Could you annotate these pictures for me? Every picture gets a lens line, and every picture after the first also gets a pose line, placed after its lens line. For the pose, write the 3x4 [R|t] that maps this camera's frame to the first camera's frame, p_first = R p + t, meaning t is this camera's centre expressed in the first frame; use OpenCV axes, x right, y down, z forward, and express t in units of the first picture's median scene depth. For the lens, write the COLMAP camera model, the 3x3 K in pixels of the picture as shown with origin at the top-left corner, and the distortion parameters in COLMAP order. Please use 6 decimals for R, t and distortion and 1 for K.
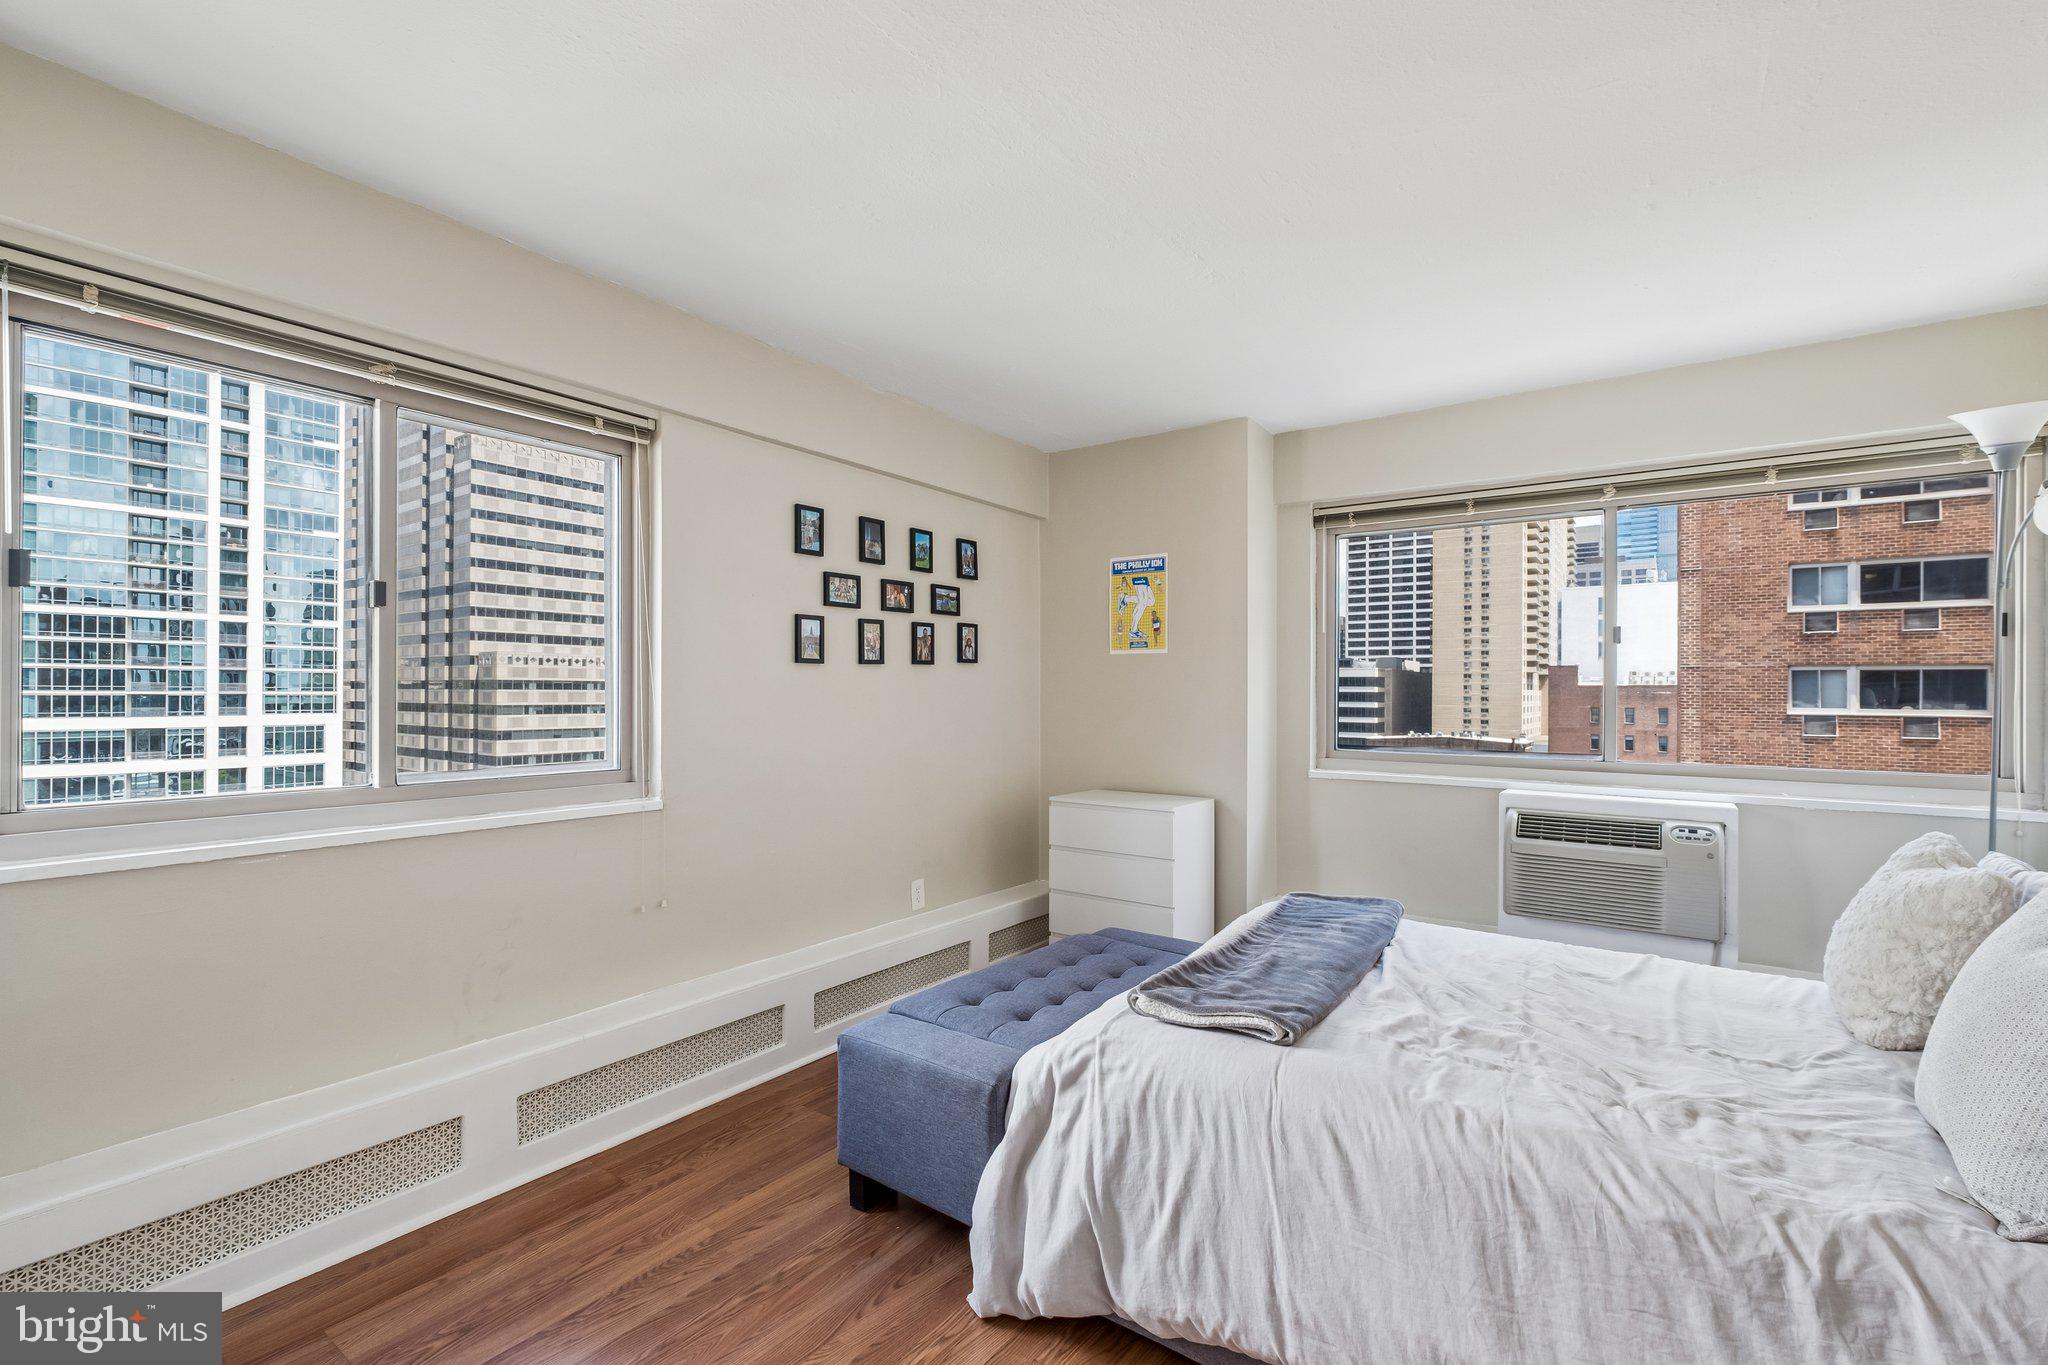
lens RADIAL K [[897.8, 0, 1006.2], [0, 897.8, 692.0], [0, 0, 1]] dist [-0.002147, 0.000172]
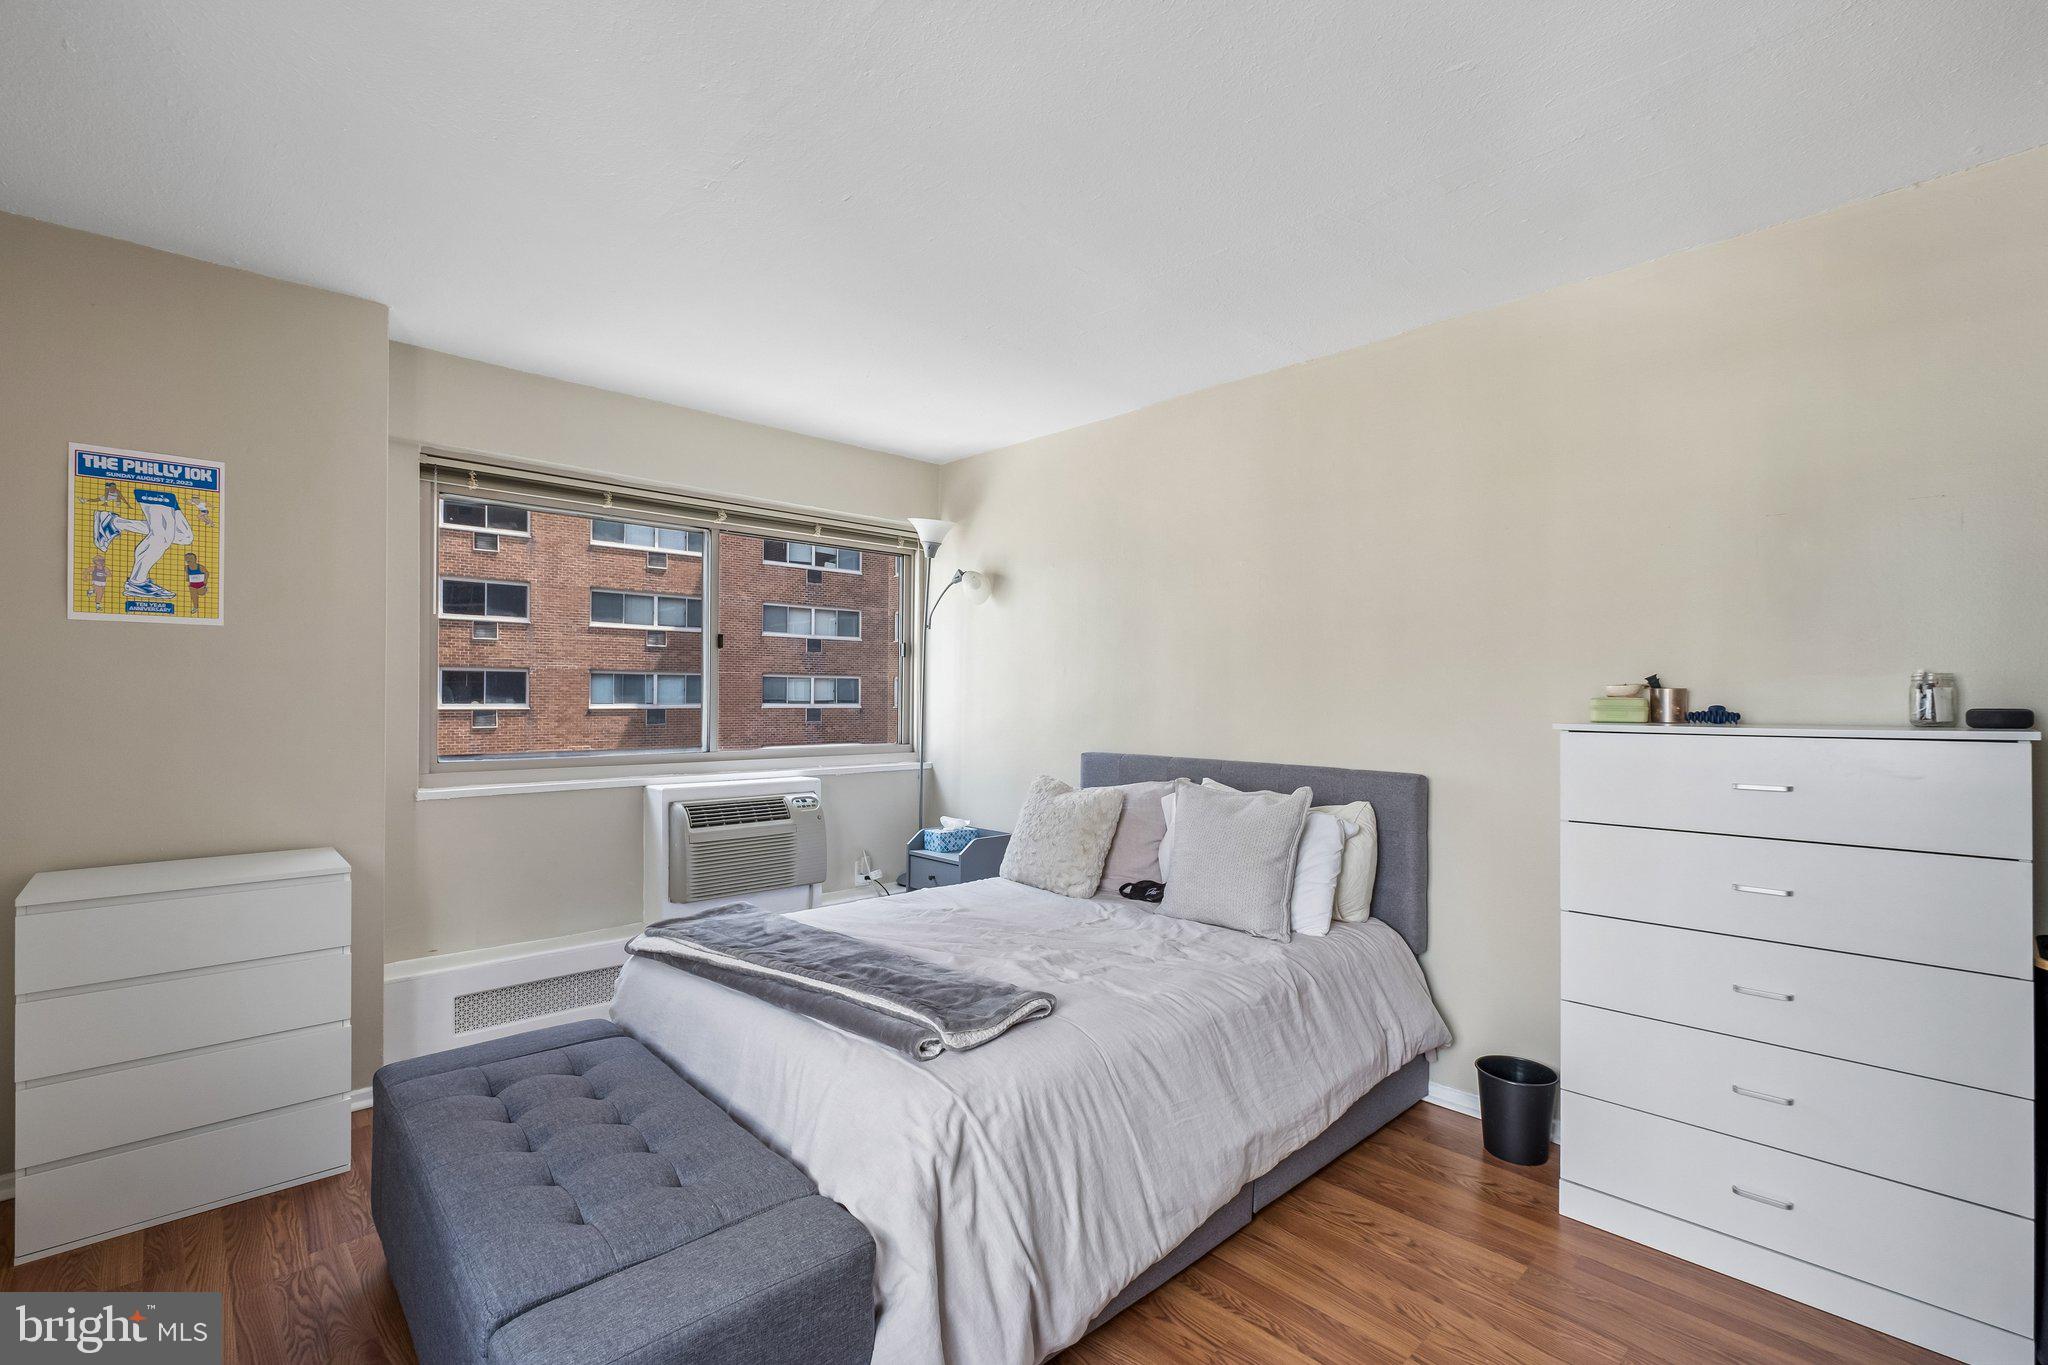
lens RADIAL K [[897.8, 0, 1024.4], [0, 897.8, 689.1], [0, 0, 1]] dist [-0.002147, 0.000172]
pose [[0.181998, 0.003613, 0.983292, -0.047904], [-0.004103, 0.999987, -0.002915, -0.000063], [-0.983290, -0.003504, 0.182011, 0.051380]]
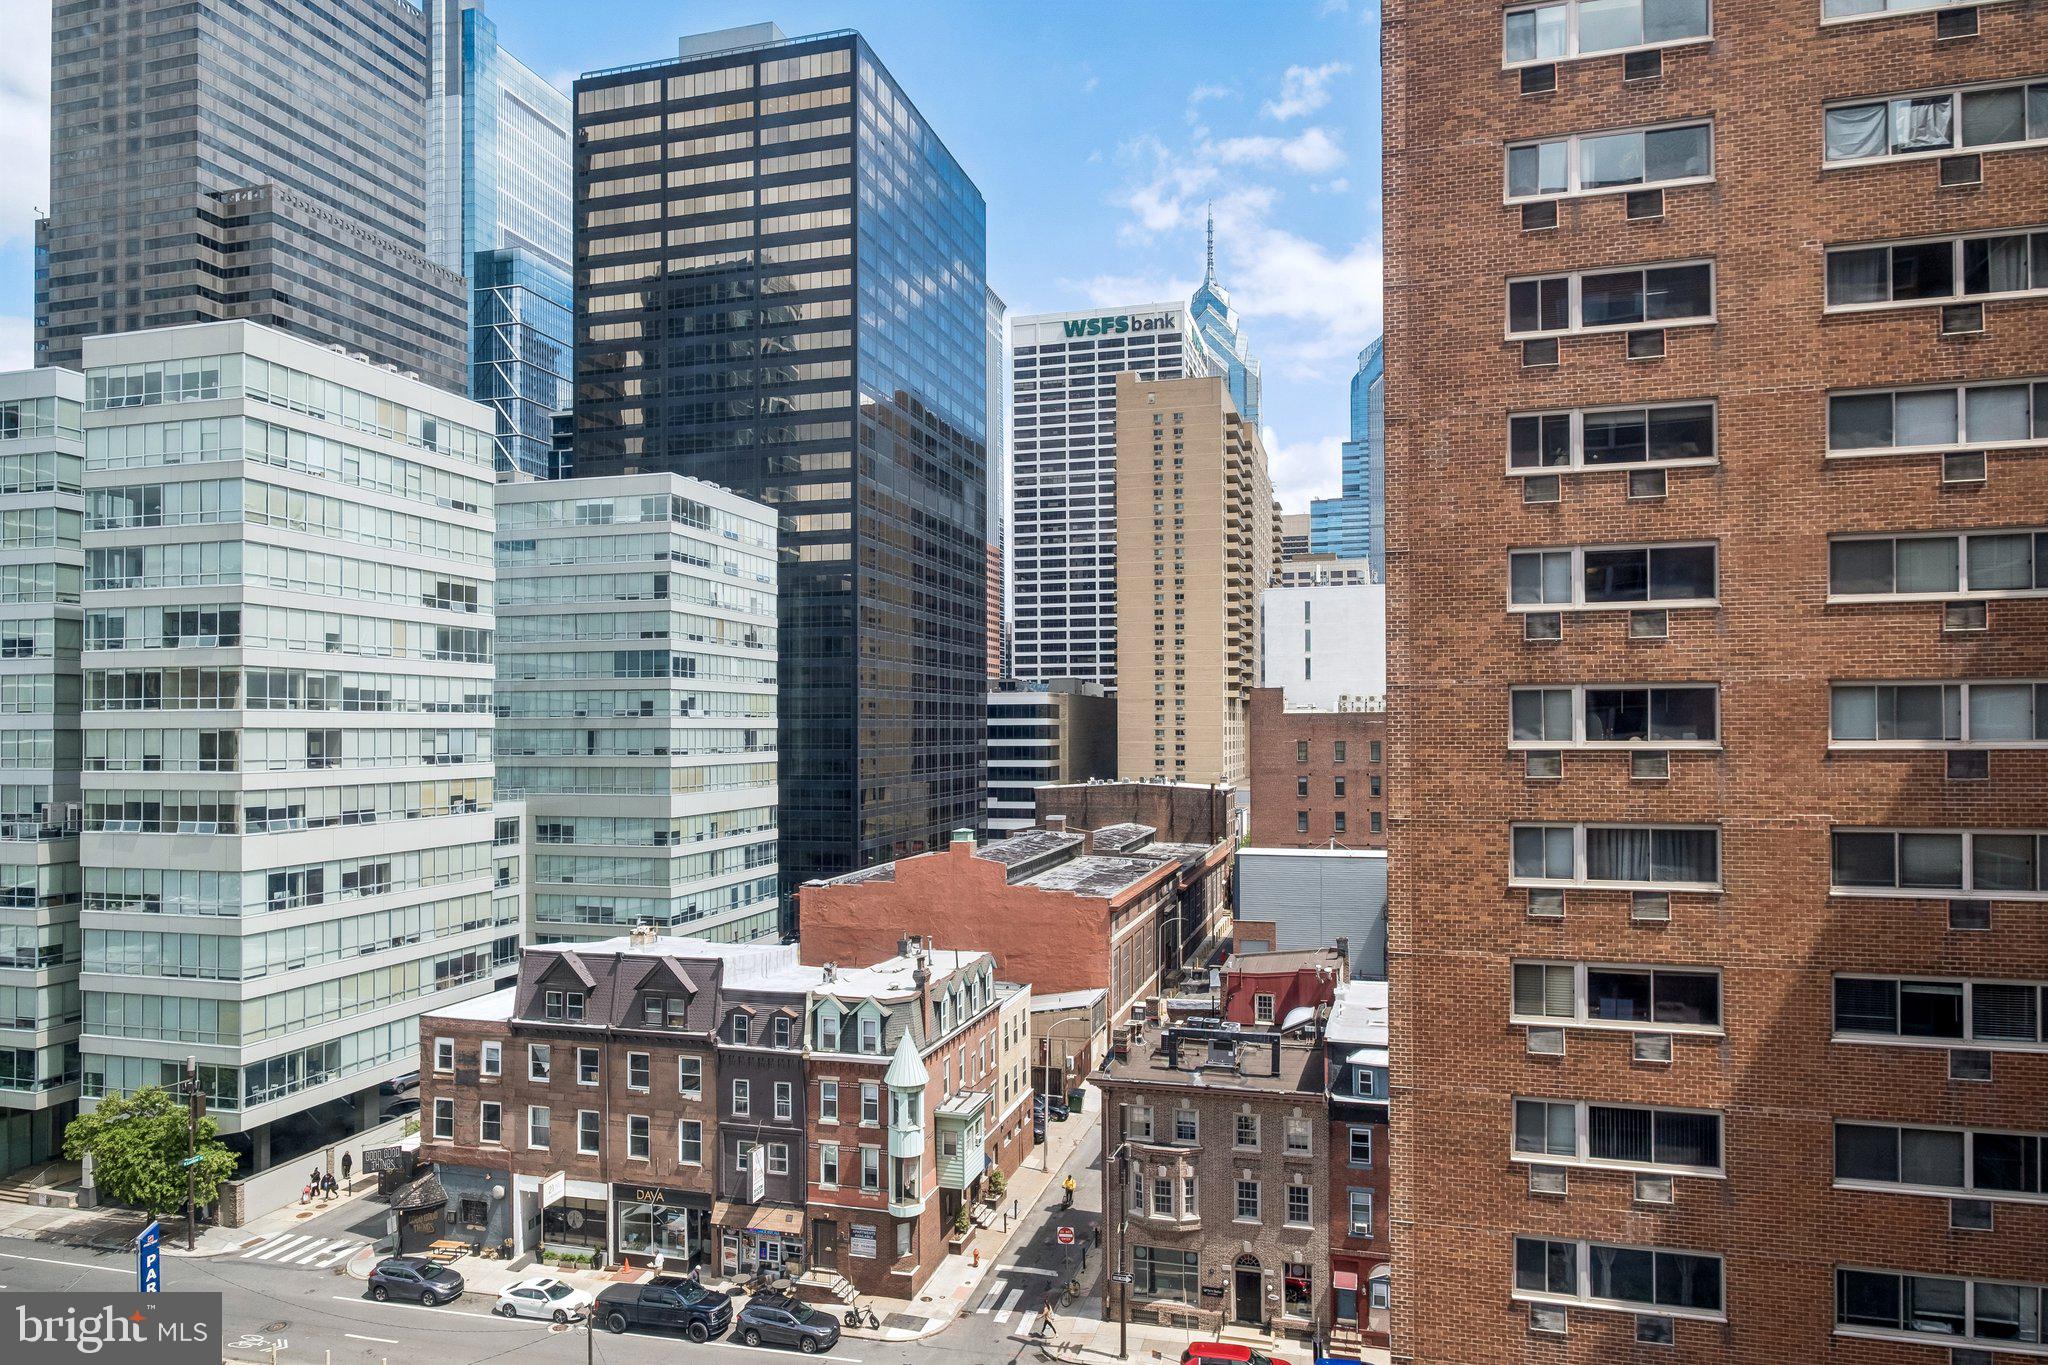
lens RADIAL K [[1292.9, 0, 1003.6], [0, 1292.9, 725.1], [0, 0, 1]] dist [0.009181, -0.003015]
pose [[0.939178, -0.010687, 0.343266, 0.114281], [0.011444, 0.999934, -0.000181, -0.000012], [-0.343241, 0.004099, 0.939238, 0.140461]]
